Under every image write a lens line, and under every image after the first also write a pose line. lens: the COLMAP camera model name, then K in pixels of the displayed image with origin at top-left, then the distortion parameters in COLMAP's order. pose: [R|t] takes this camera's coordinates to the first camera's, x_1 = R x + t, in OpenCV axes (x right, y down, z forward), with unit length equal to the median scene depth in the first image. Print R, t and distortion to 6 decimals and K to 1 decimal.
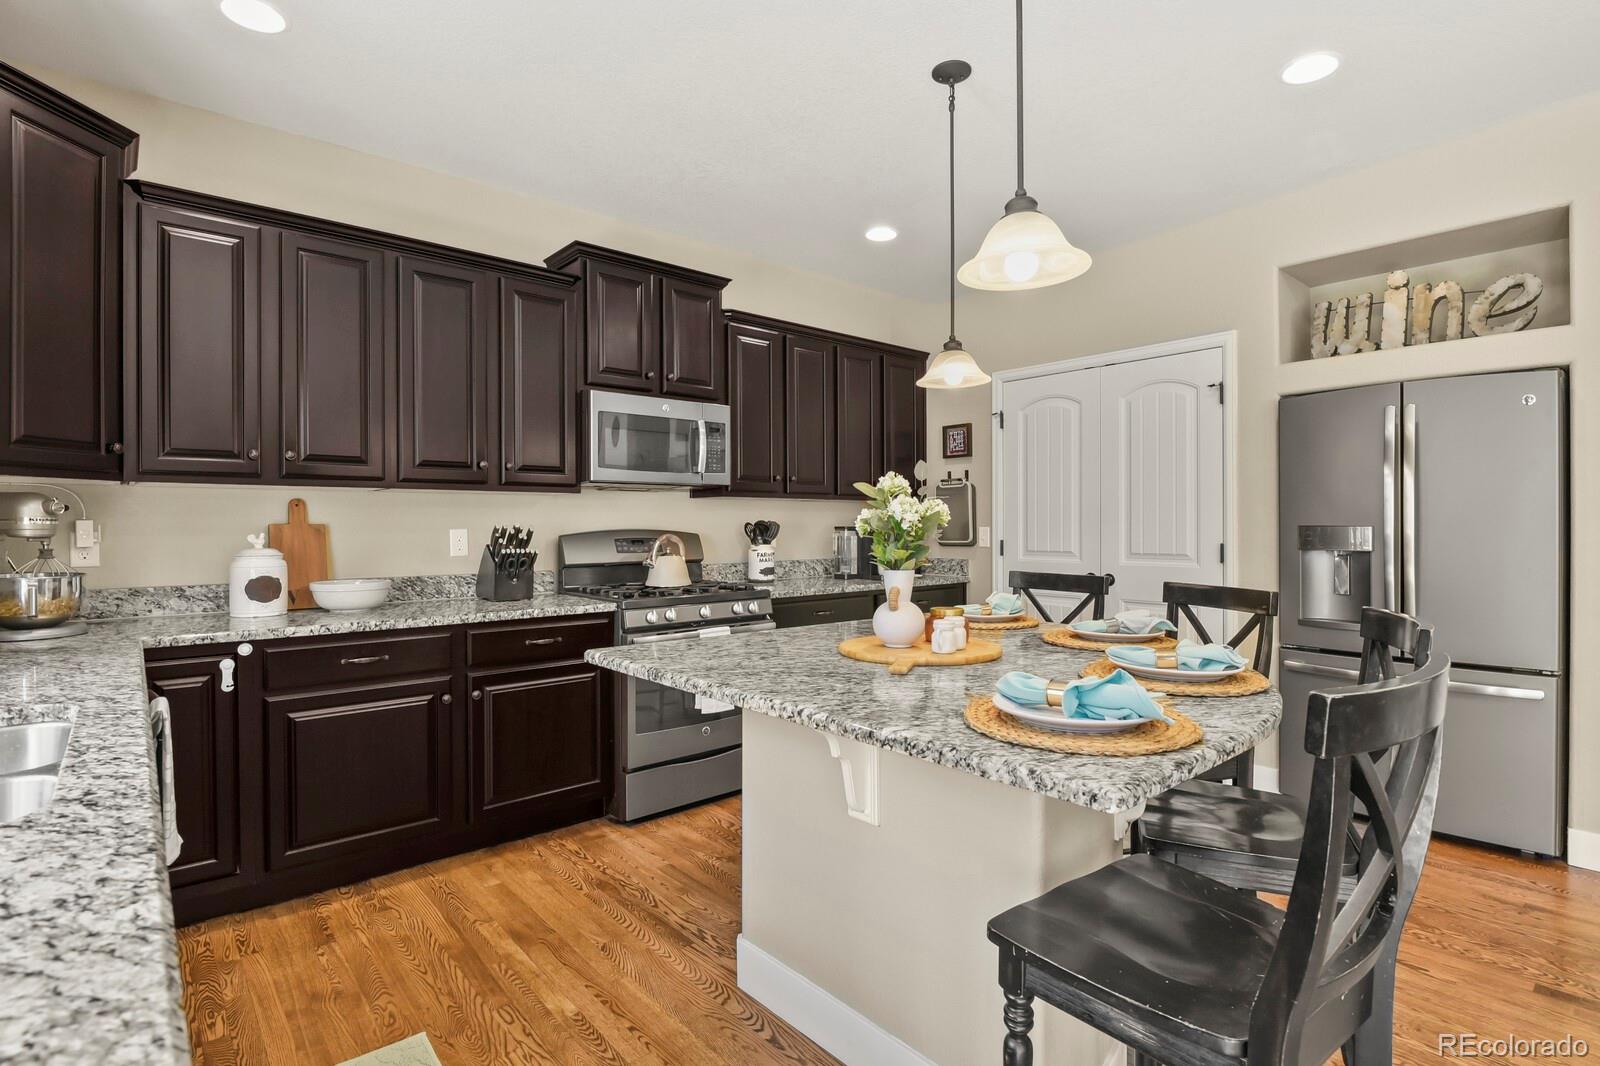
lens RADIAL K [[778.9, 0, 808.0], [0, 778.9, 531.8], [0, 0, 1]] dist [-0.010677, -0.003652]
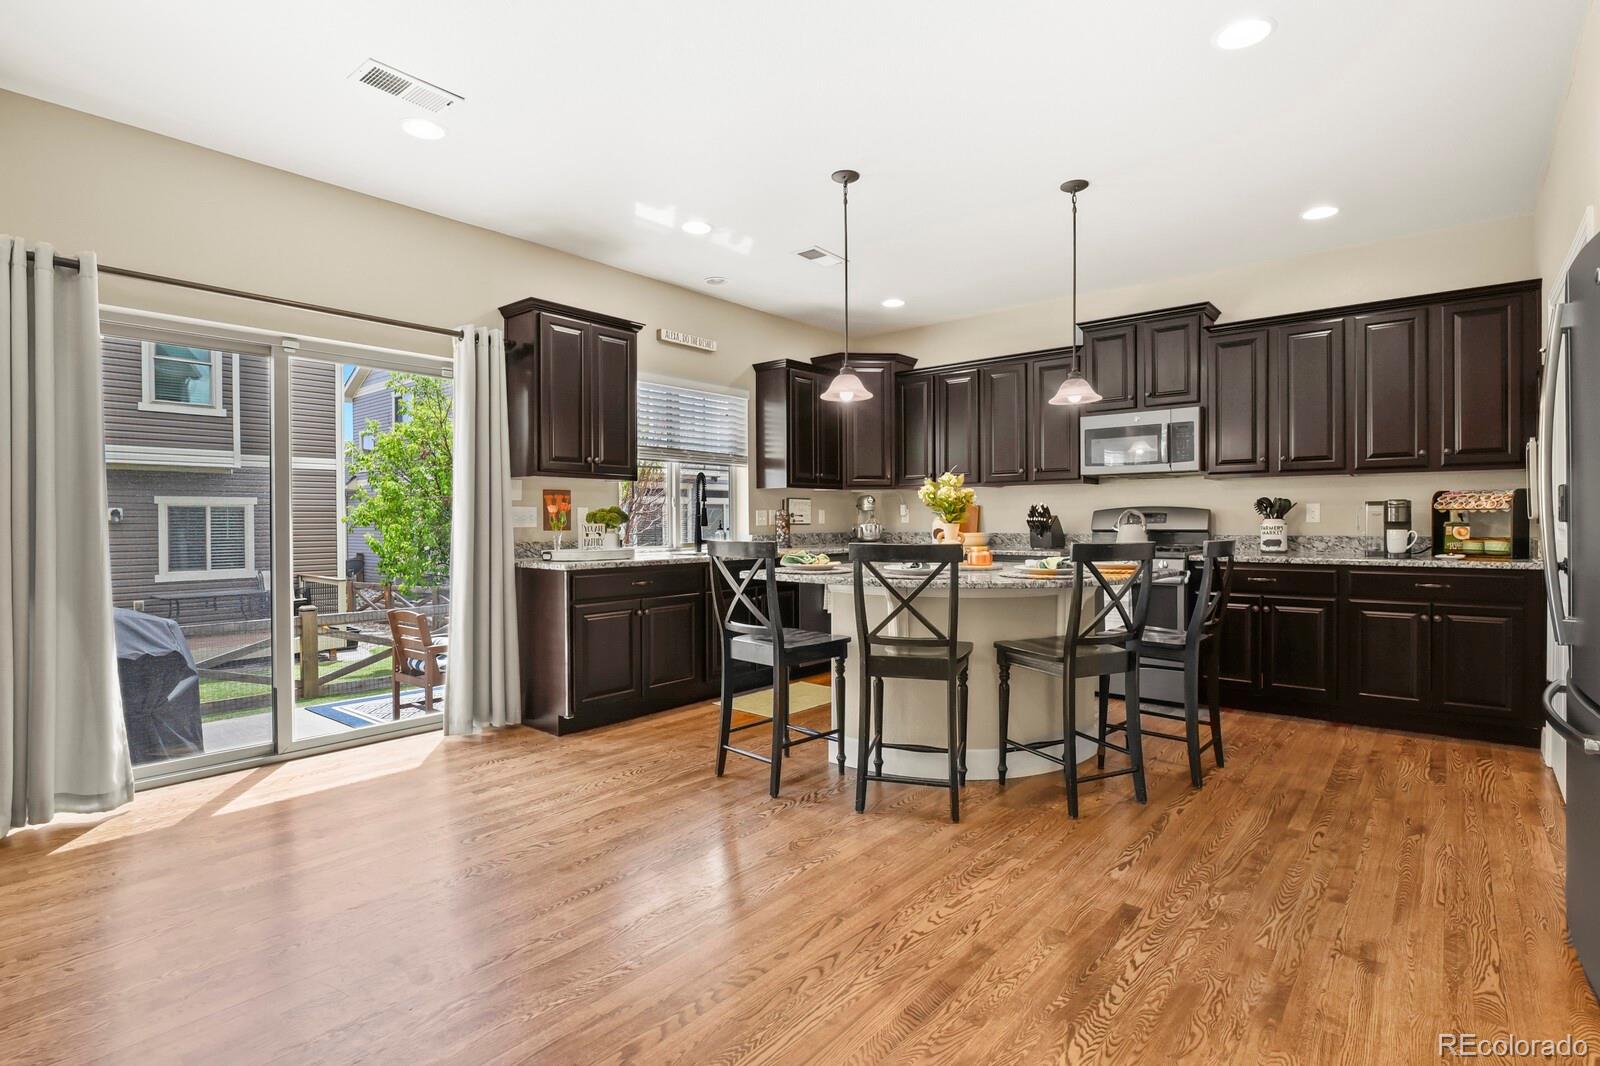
lens RADIAL K [[778.9, 0, 806.7], [0, 778.9, 532.2], [0, 0, 1]] dist [-0.010677, -0.003652]
pose [[0.152647, 0.018715, -0.988104, 1.235855], [-0.004077, 0.999824, 0.018307, 0.023246], [0.988272, 0.001234, 0.152697, 0.225905]]
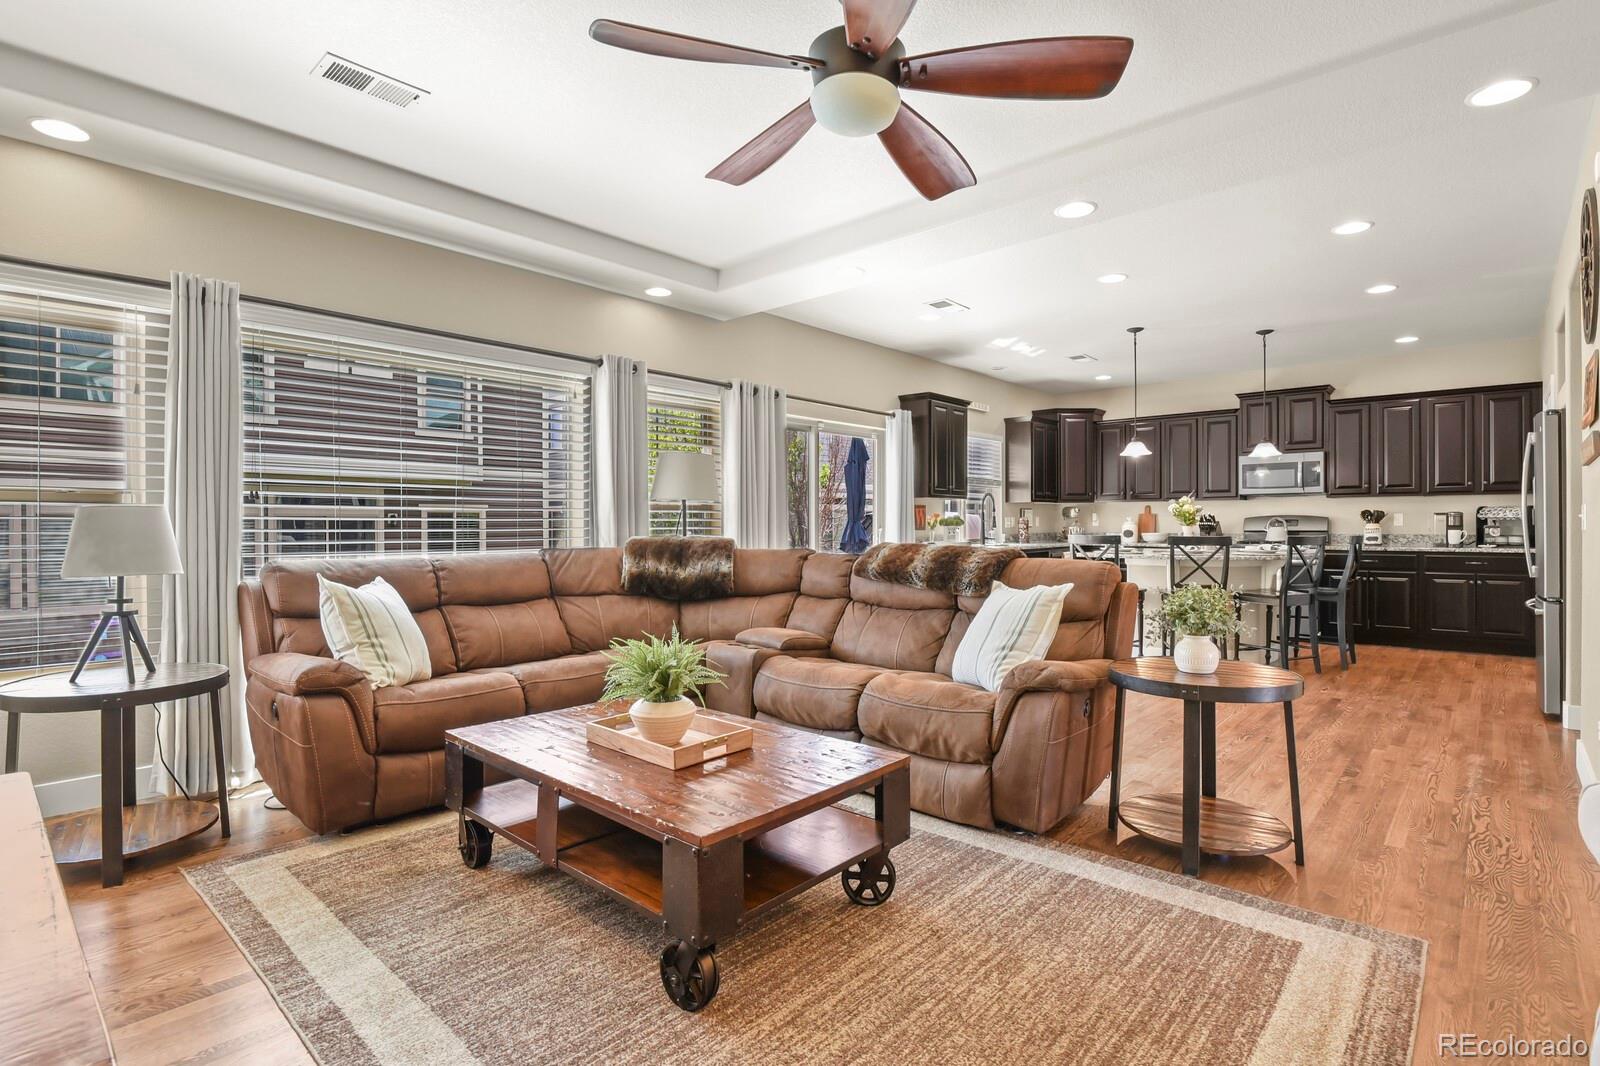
lens RADIAL K [[778.9, 0, 807.6], [0, 778.9, 531.9], [0, 0, 1]] dist [-0.010677, -0.003652]
pose [[0.117076, 0.013289, -0.993034, 2.001940], [-0.004942, 0.999906, 0.012798, 0.025349], [0.993111, 0.003409, 0.117131, -0.609101]]
